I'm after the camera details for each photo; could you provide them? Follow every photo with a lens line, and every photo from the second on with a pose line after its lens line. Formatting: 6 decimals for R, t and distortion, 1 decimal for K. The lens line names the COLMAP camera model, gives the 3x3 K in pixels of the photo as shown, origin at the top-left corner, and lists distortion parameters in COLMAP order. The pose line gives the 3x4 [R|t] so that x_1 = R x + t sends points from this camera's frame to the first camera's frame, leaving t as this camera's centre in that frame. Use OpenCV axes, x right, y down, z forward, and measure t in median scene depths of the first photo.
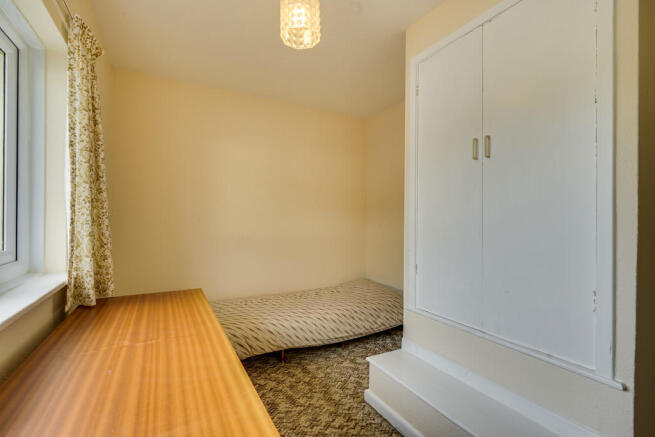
lens RADIAL K [[292.7, 0, 327.2], [0, 292.7, 218.3], [0, 0, 1]] dist [-0.005086, 0.001115]
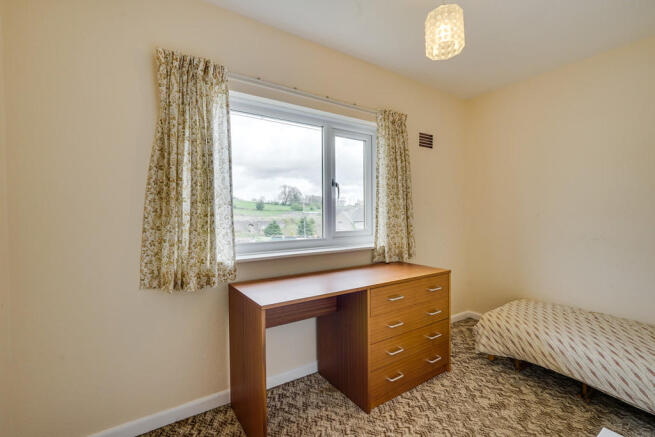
lens RADIAL K [[292.7, 0, 326.2], [0, 292.7, 217.0], [0, 0, 1]] dist [-0.005086, 0.001115]
pose [[0.085119, 0.002413, -0.996368, 0.623941], [0.011657, 0.999926, 0.003417, 0.000388], [0.996303, -0.011905, 0.085085, 0.291588]]
